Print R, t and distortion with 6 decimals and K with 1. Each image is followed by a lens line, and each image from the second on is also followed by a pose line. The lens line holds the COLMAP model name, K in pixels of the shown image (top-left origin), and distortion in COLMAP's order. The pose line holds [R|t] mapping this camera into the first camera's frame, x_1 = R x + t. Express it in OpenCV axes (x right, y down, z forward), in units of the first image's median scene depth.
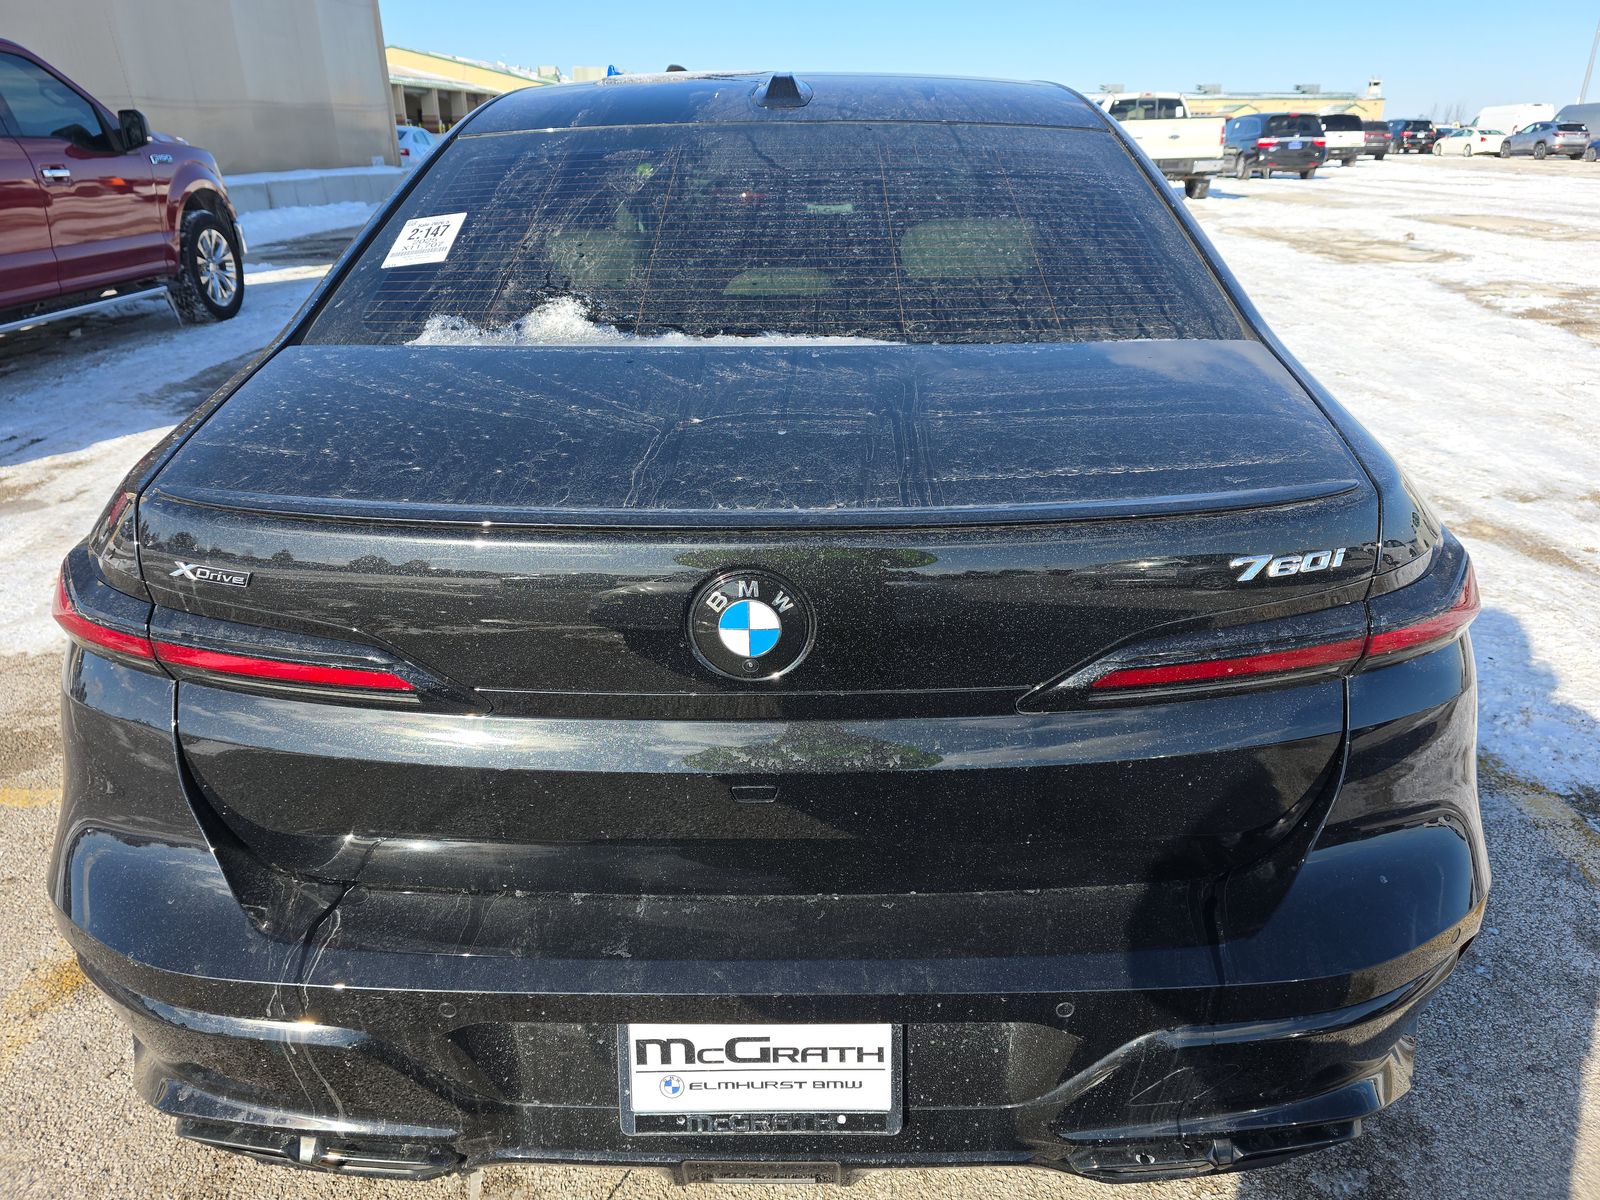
lens RADIAL K [[1086.5, 0, 806.1], [0, 1086.5, 589.8], [0, 0, 1]] dist [0.019327, -0.024162]
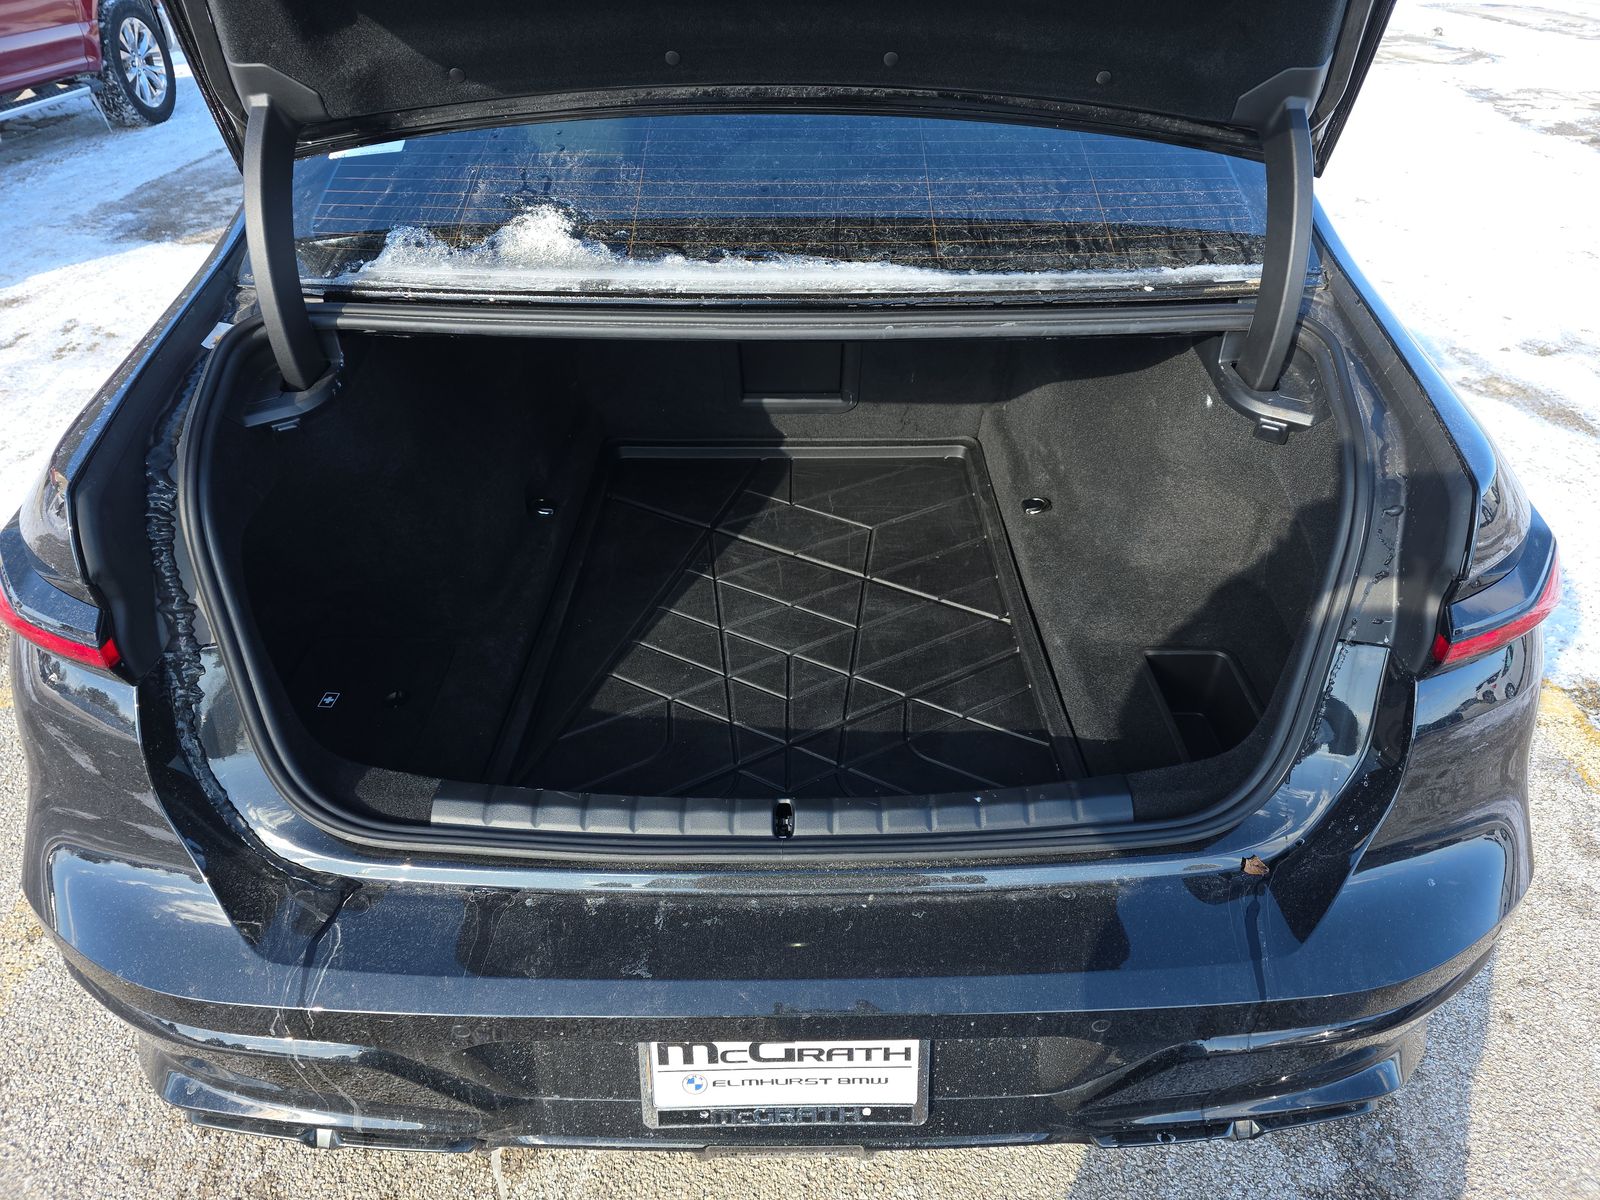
lens RADIAL K [[1086.5, 0, 816.4], [0, 1086.5, 602.4], [0, 0, 1]] dist [0.019327, -0.024162]
pose [[0.999676, -0.002312, 0.025348, -0.029316], [-0.002318, 0.983460, 0.181110, -0.117422], [-0.025348, -0.181110, 0.983136, 0.086235]]
